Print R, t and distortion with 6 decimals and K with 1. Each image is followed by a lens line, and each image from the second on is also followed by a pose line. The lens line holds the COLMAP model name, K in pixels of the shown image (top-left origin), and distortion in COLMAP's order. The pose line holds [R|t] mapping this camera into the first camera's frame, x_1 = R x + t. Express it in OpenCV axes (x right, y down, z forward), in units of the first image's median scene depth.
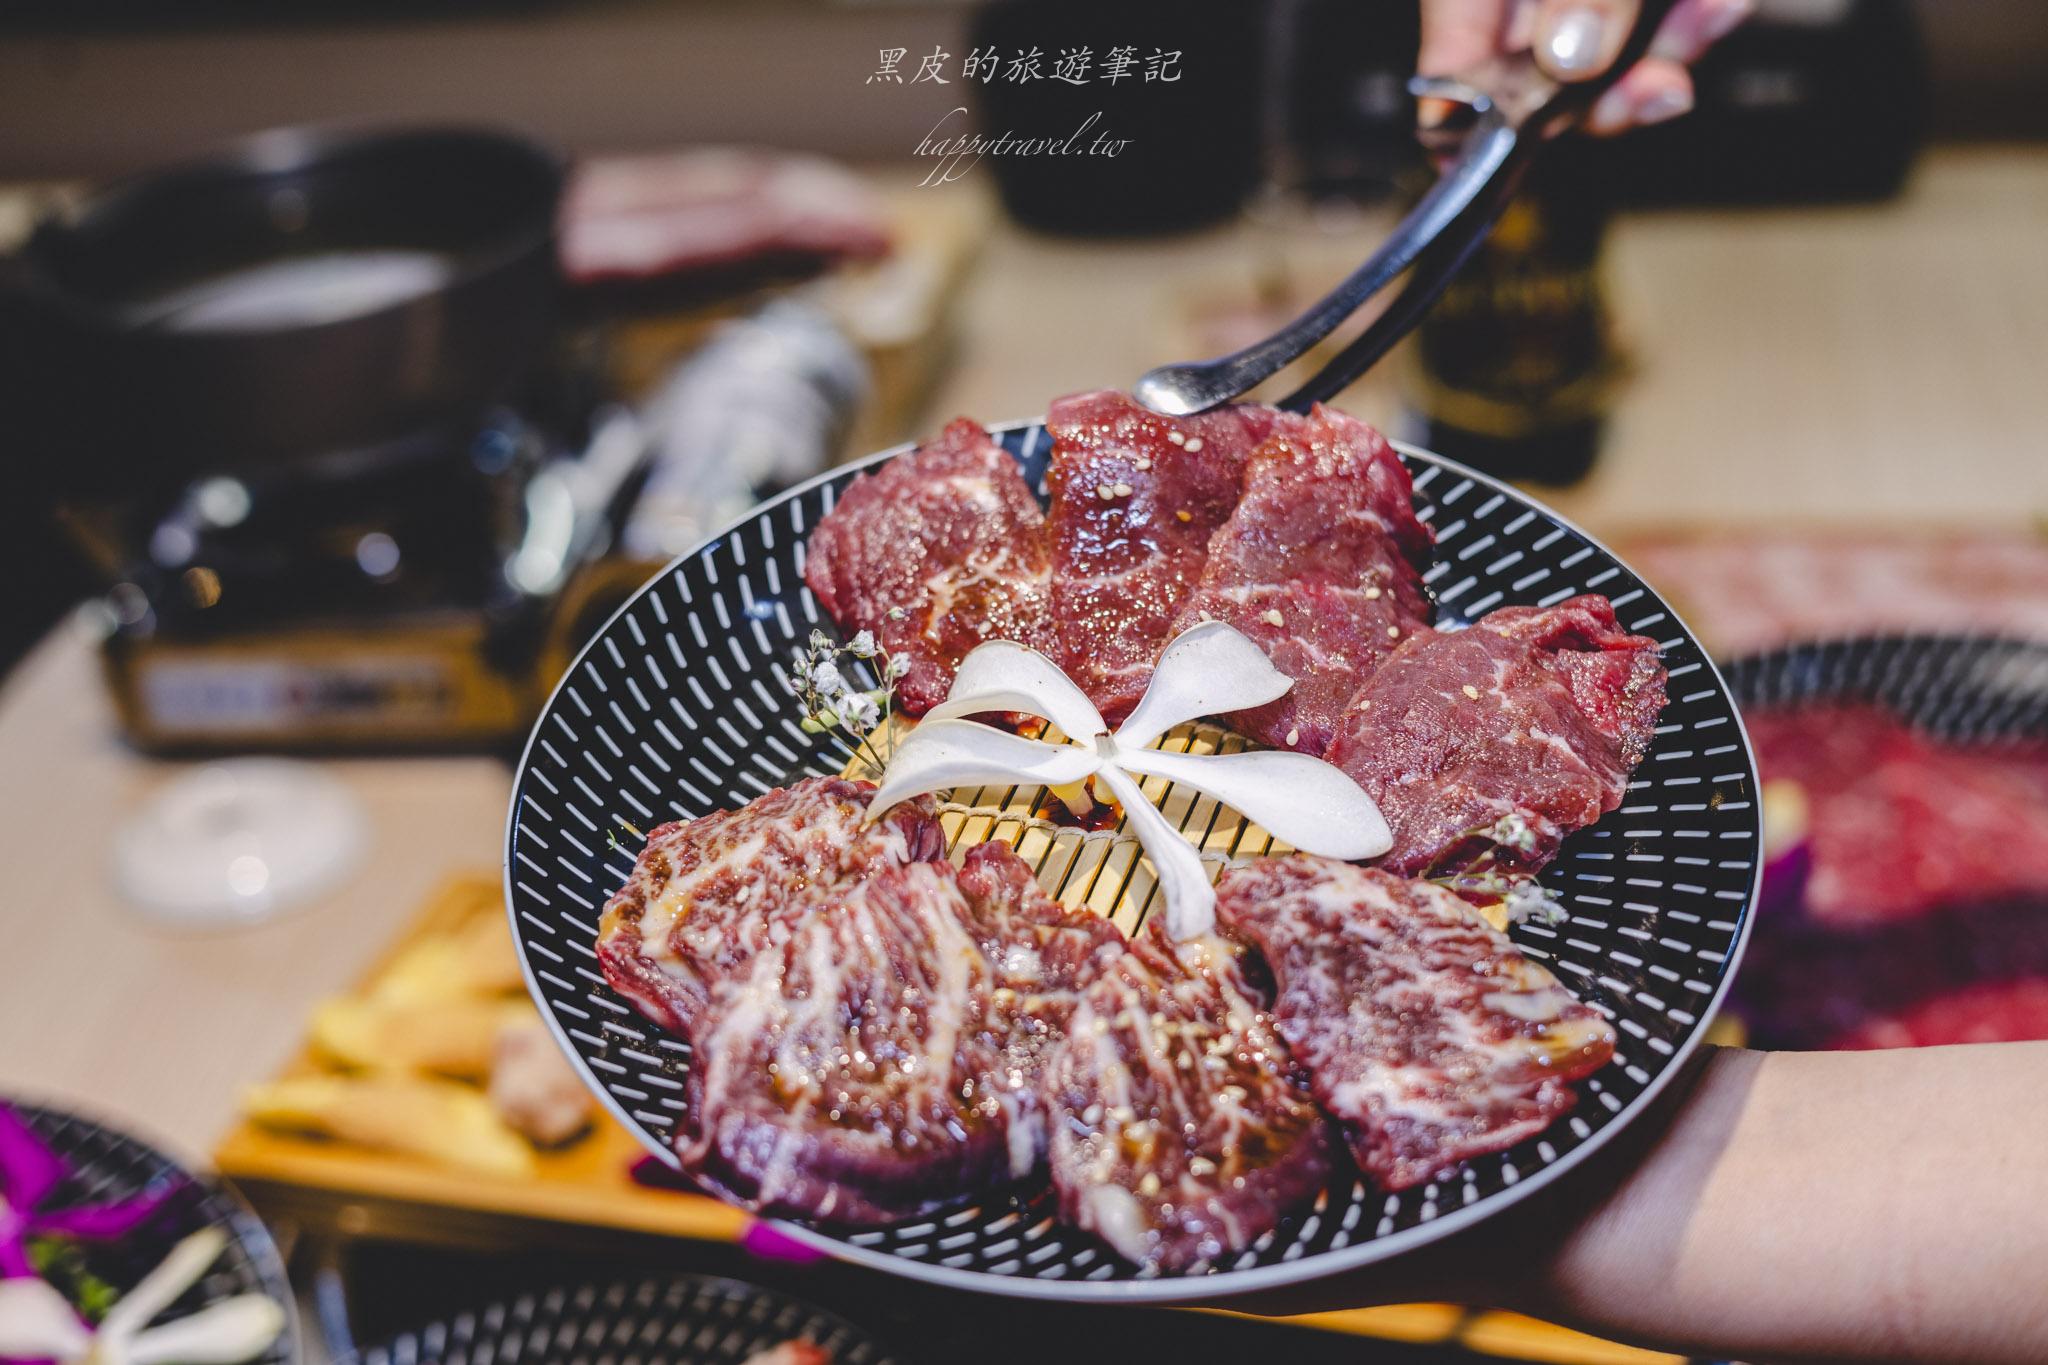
lens RADIAL K [[3215.7, 0, 1025.1], [0, 3215.7, 739.9], [0, 0, 1]] dist [0.036536, -0.213364]
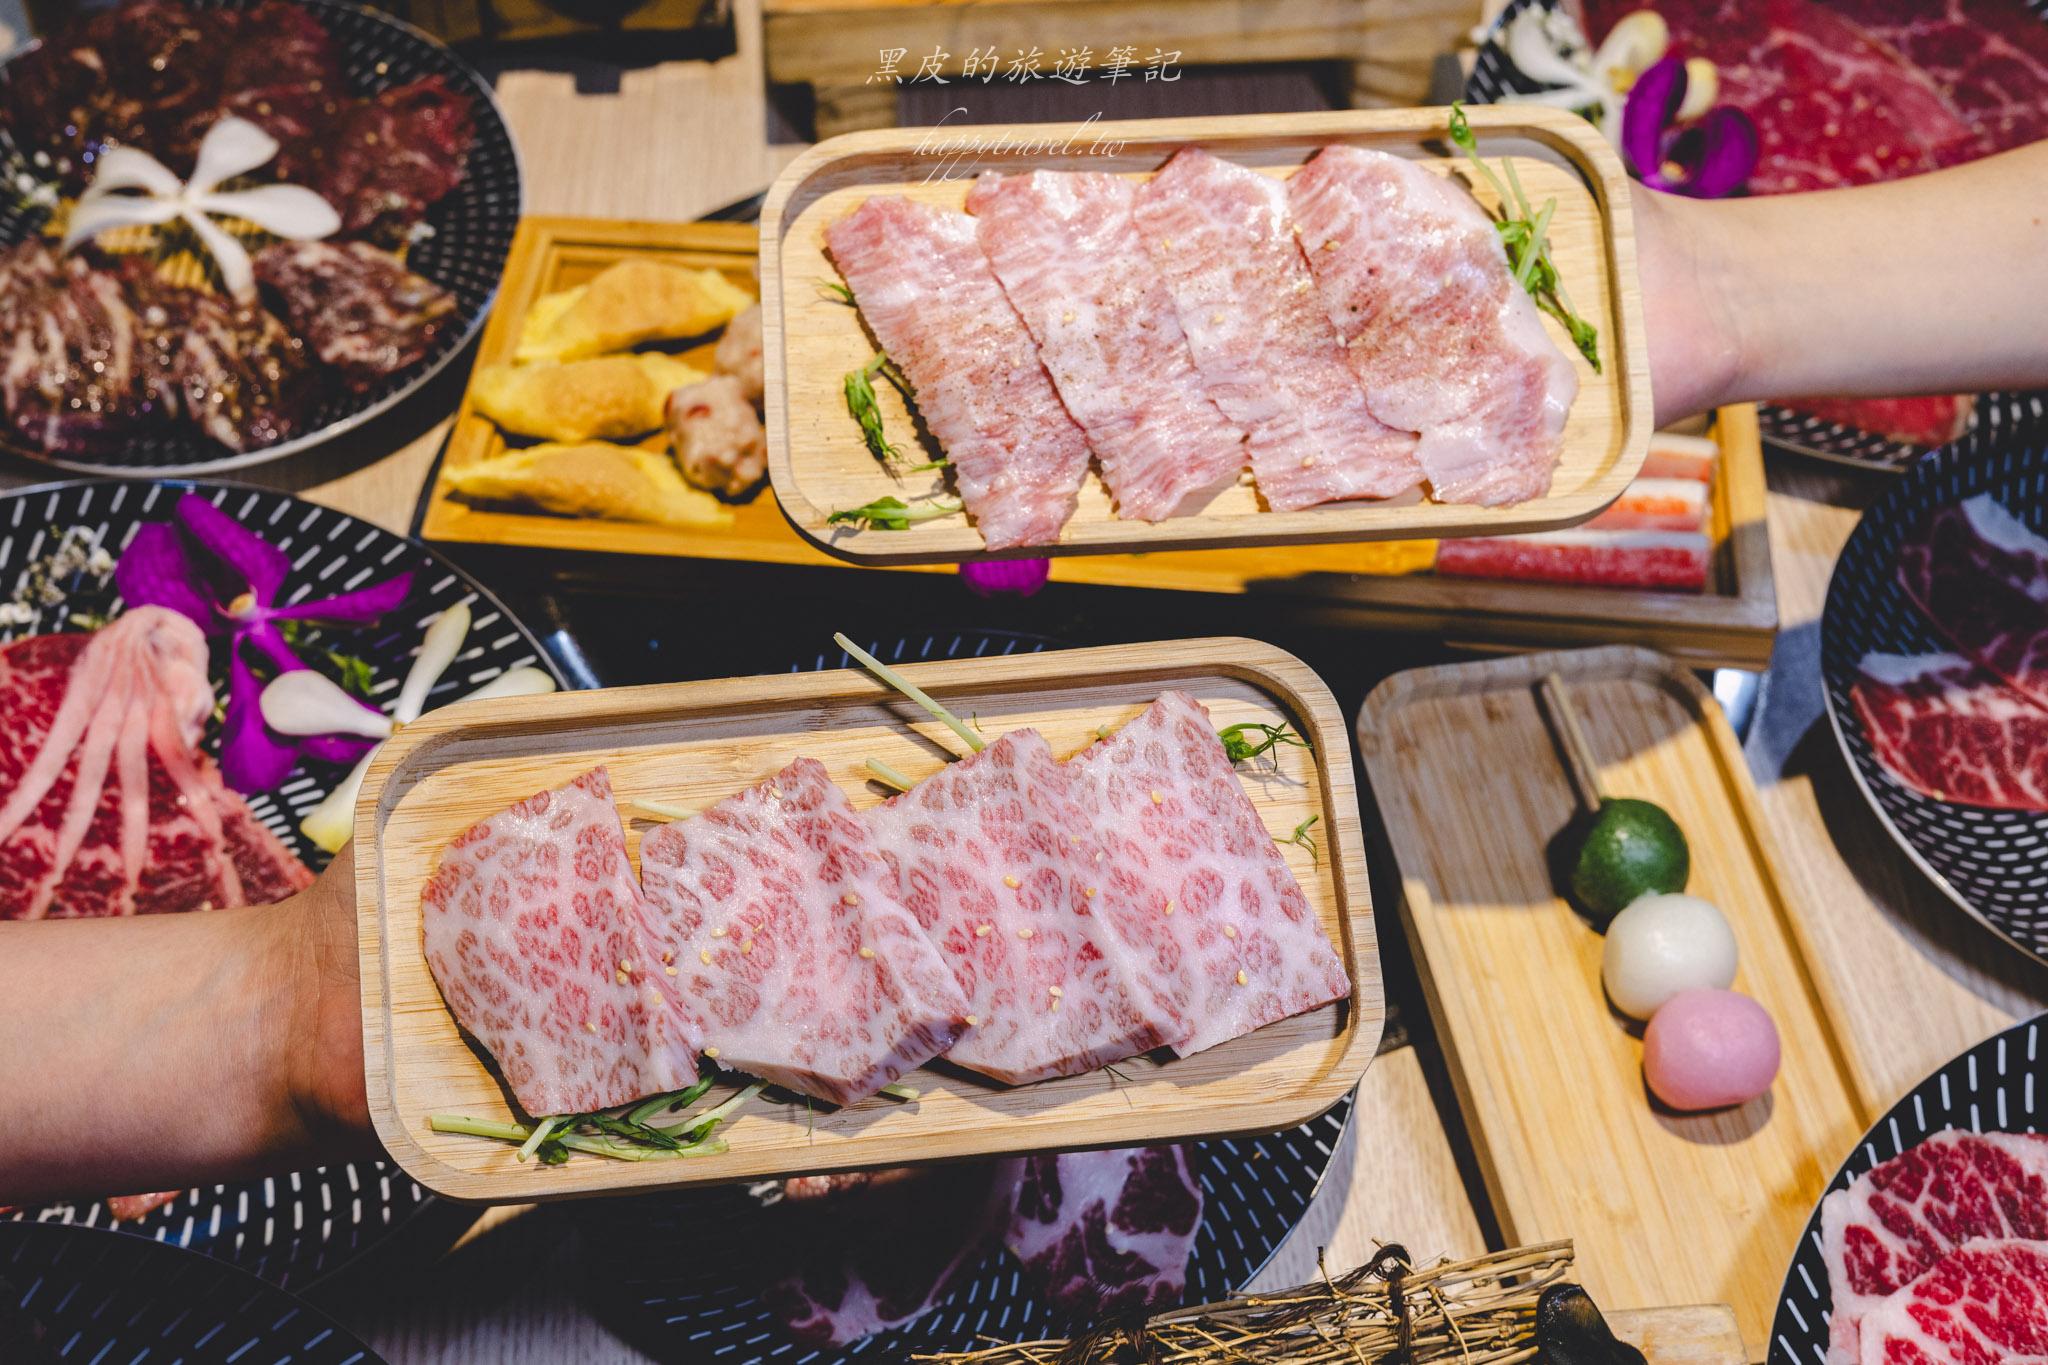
lens RADIAL K [[3215.7, 0, 1025.1], [0, 3215.7, 739.9], [0, 0, 1]] dist [0.036536, -0.213364]
pose [[0.962709, -0.185999, 0.196459, 0.075877], [0.141517, 0.965121, 0.220258, -0.039628], [-0.230575, -0.184242, 0.955453, -1.060391]]
